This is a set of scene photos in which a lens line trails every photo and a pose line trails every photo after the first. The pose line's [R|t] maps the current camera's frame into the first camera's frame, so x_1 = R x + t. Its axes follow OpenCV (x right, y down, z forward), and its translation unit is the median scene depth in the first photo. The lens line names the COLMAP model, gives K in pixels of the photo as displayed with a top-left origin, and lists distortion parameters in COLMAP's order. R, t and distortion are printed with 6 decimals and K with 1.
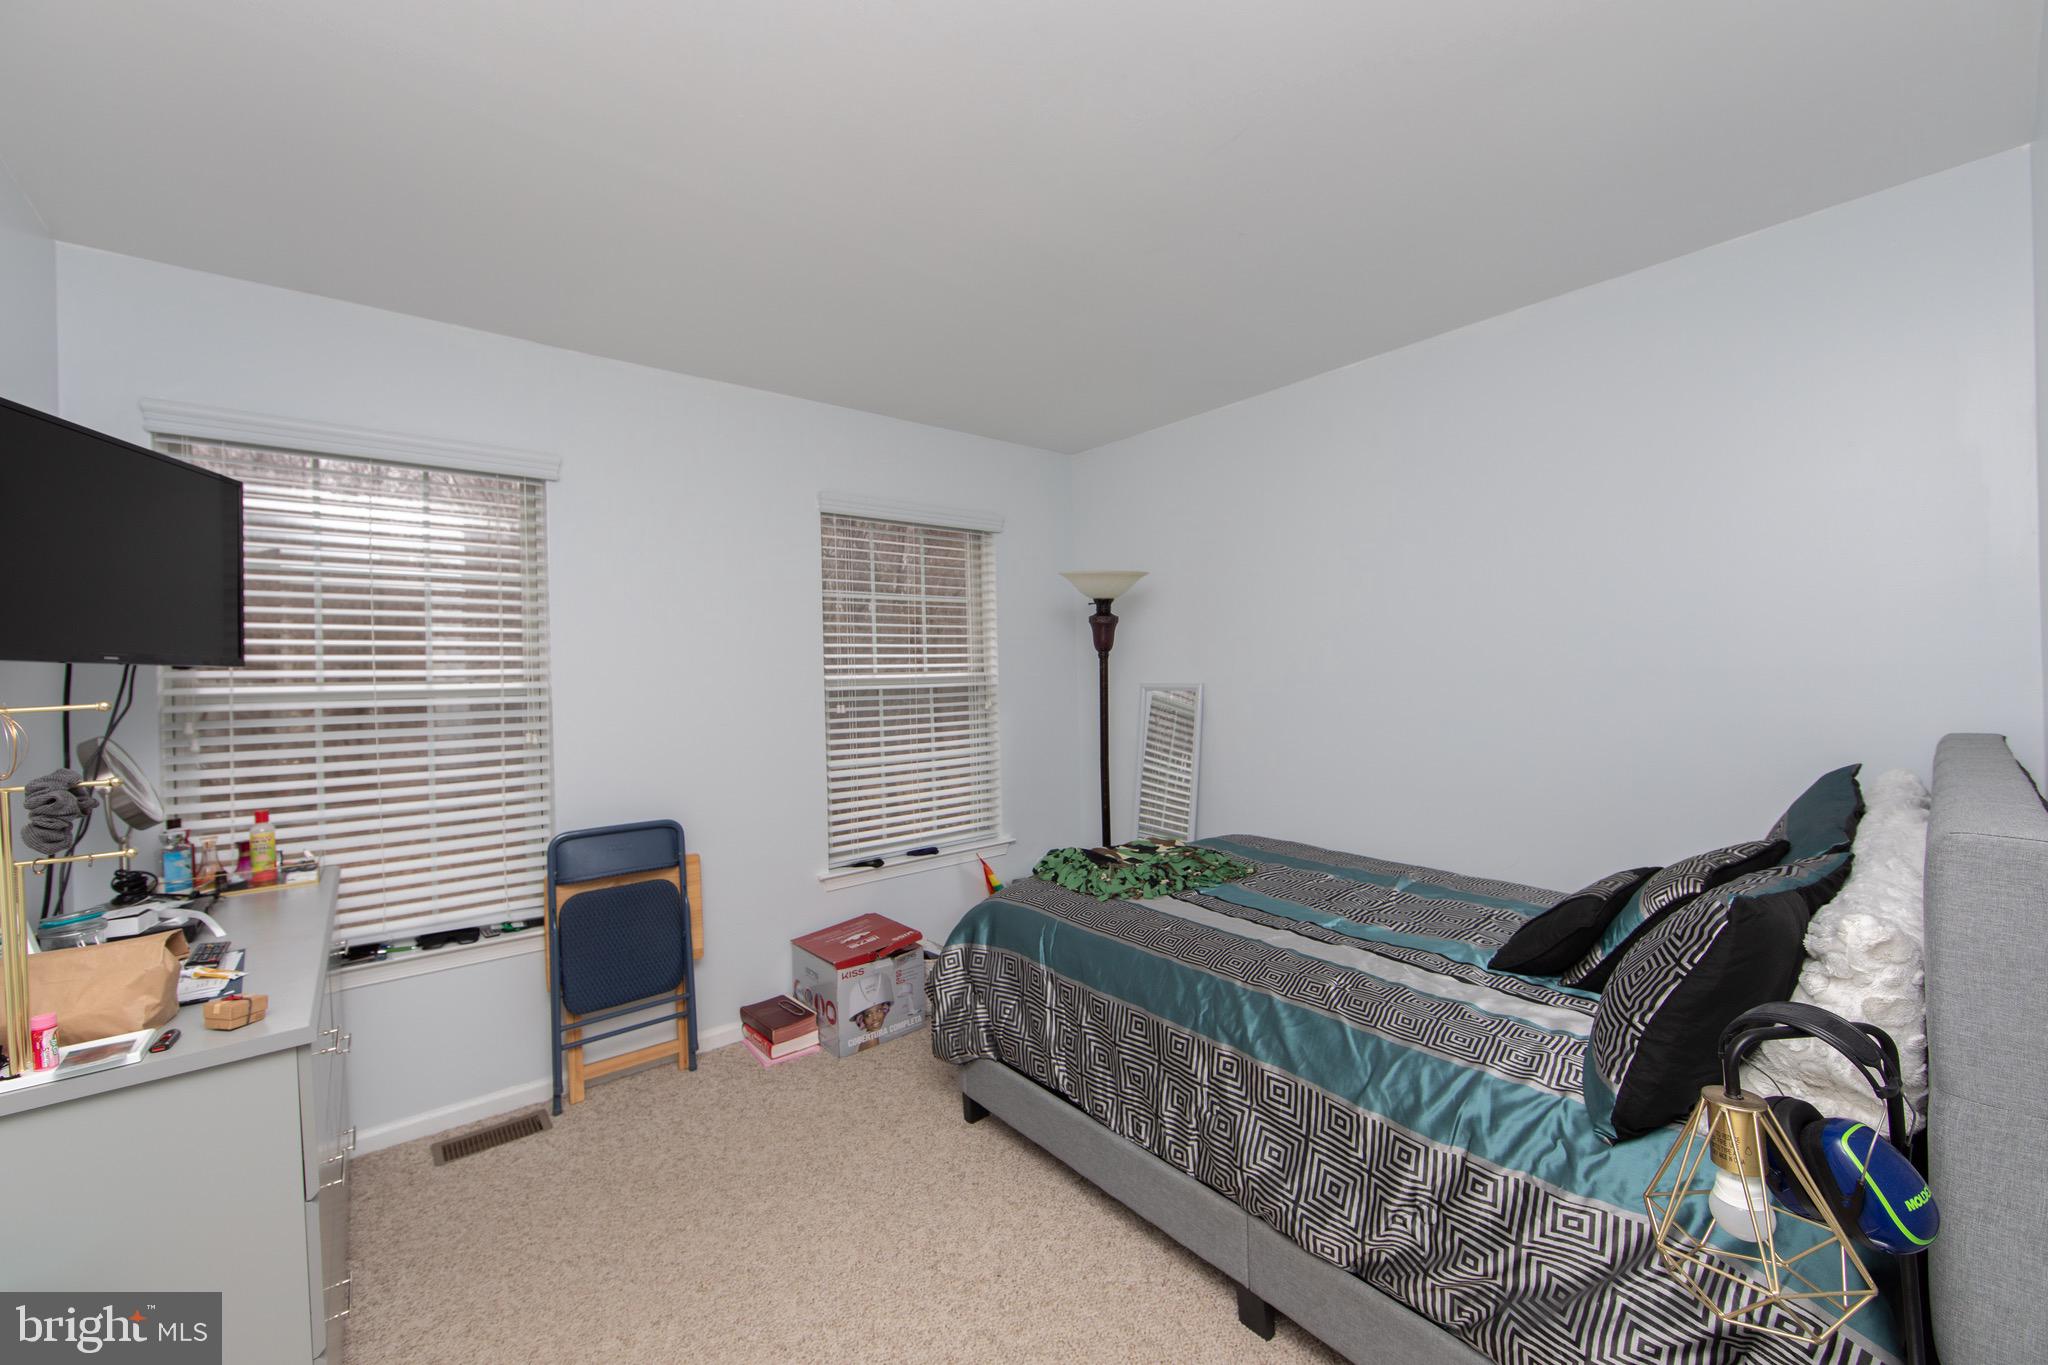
lens RADIAL K [[814.6, 0, 1019.0], [0, 814.6, 678.0], [0, 0, 1]] dist [-0.000533, 0.000044]
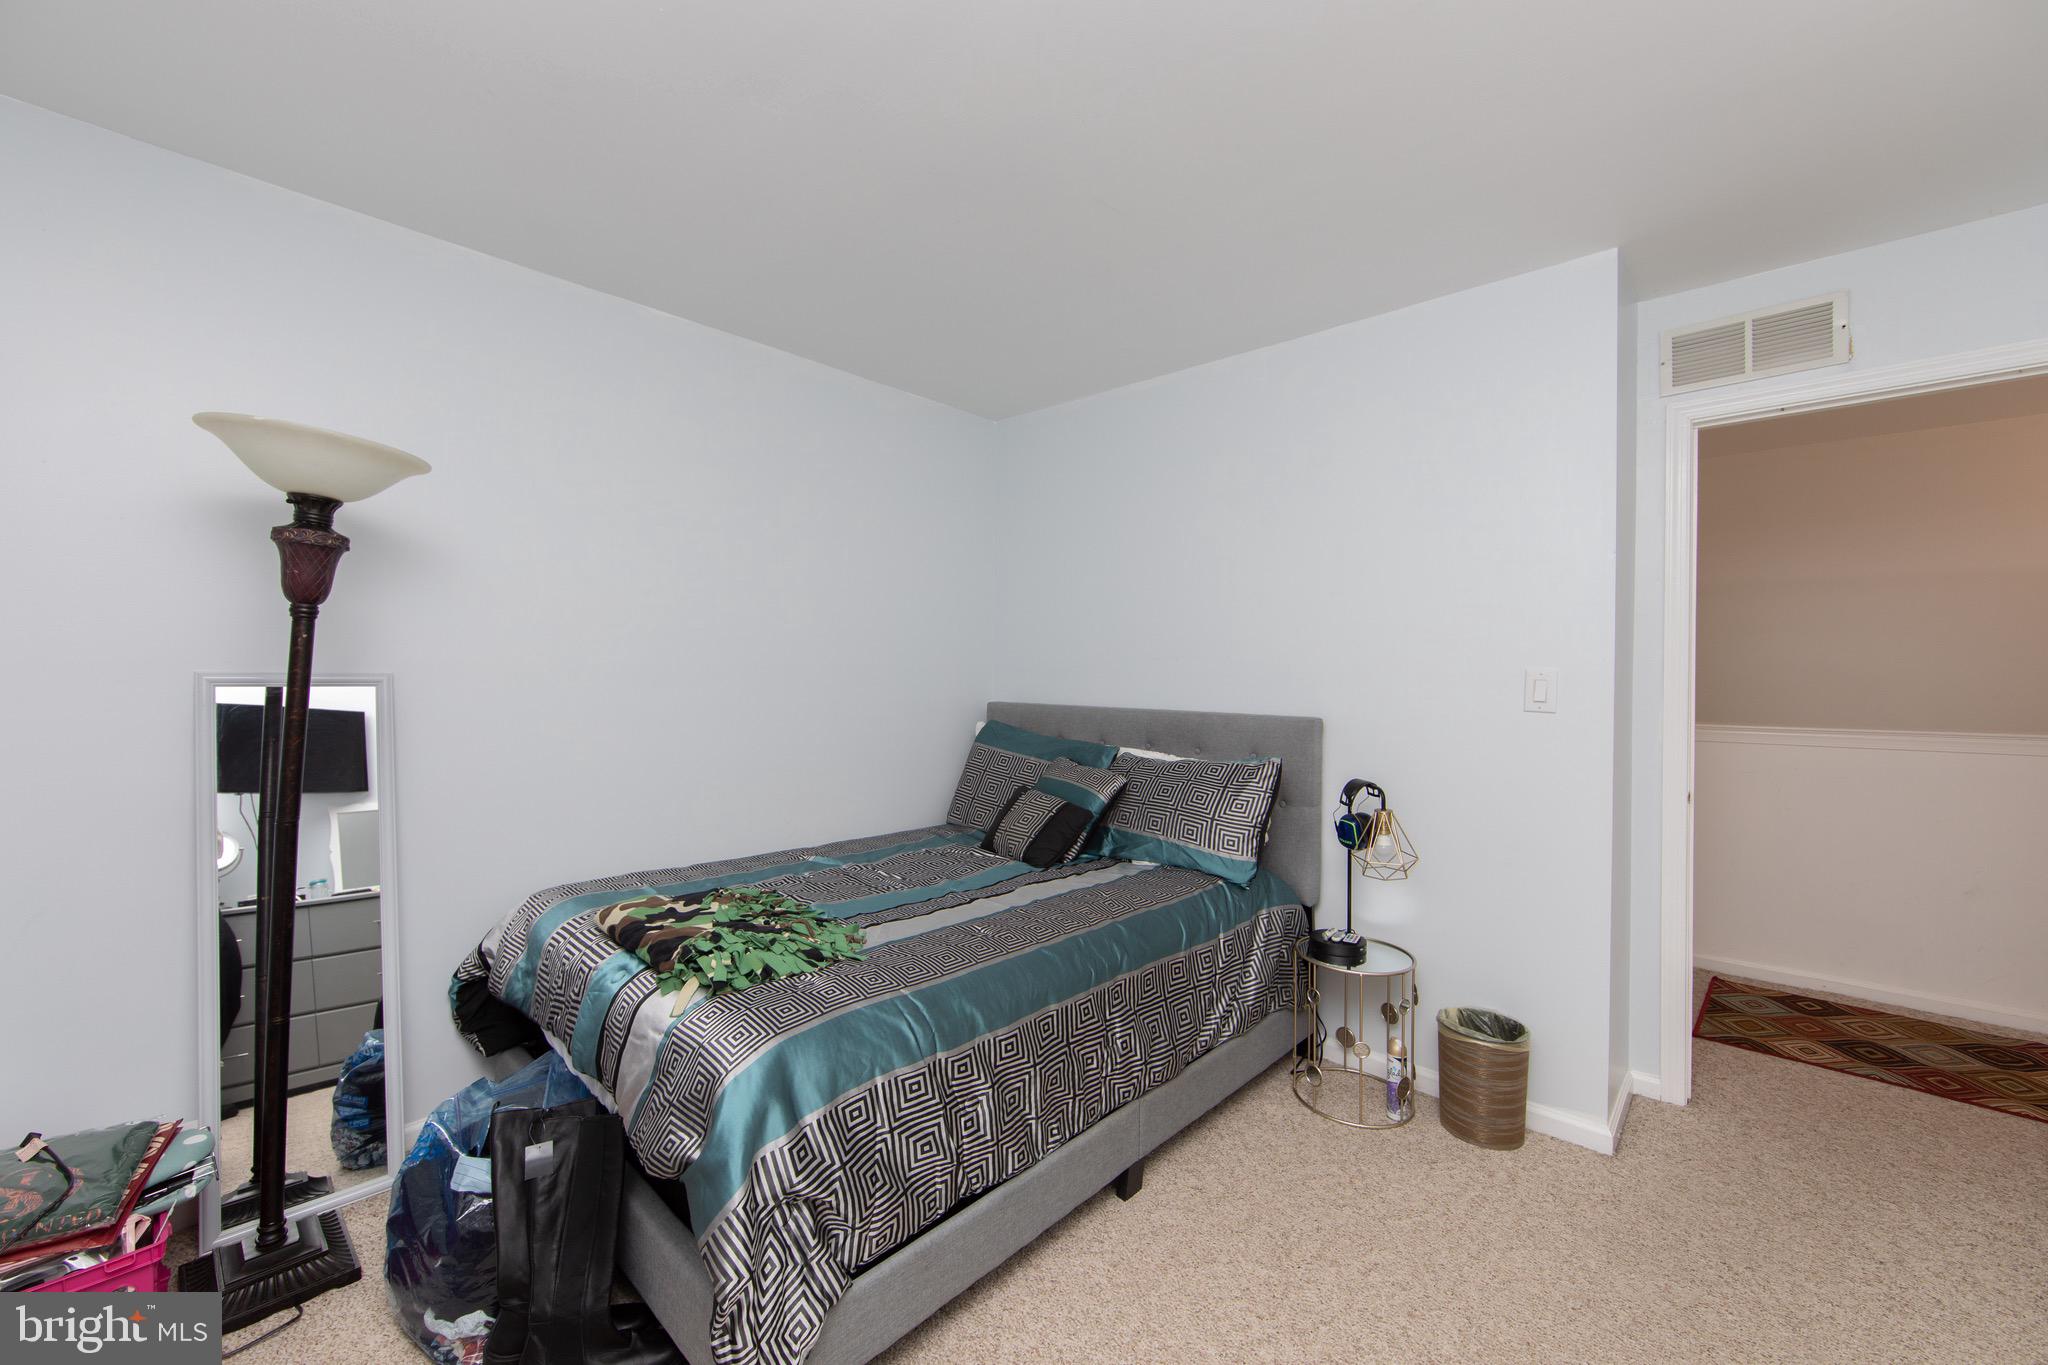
lens RADIAL K [[814.6, 0, 1019.0], [0, 814.6, 678.0], [0, 0, 1]] dist [-0.000533, 0.000044]
pose [[-0.127425, 0.002176, 0.991846, -0.648915], [0.003222, 0.999993, -0.001780, 0.021383], [-0.991843, 0.002969, -0.127431, 0.960403]]
